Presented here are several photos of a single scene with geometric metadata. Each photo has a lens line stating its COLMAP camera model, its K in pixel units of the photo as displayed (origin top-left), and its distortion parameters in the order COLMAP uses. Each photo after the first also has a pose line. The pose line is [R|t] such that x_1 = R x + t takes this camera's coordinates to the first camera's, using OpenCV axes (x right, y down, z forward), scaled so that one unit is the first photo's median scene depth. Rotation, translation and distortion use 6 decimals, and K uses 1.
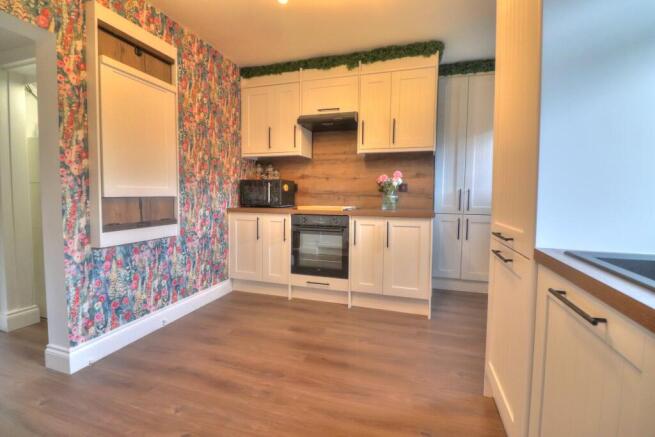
lens RADIAL K [[304.1, 0, 328.5], [0, 304.1, 211.2], [0, 0, 1]] dist [-0.000888, -0.000427]
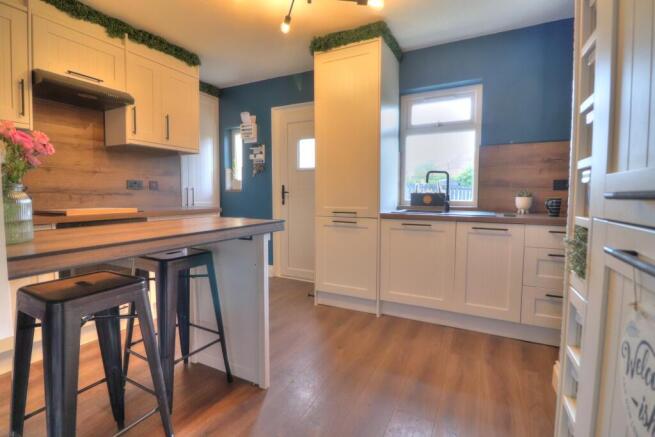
lens RADIAL K [[304.1, 0, 328.5], [0, 304.1, 211.2], [0, 0, 1]] dist [-0.000888, -0.000427]
pose [[0.181212, -0.068666, 0.981044, -0.635918], [0.053386, 0.996775, 0.059907, -0.024922], [-0.981994, 0.041518, 0.184293, 0.306625]]
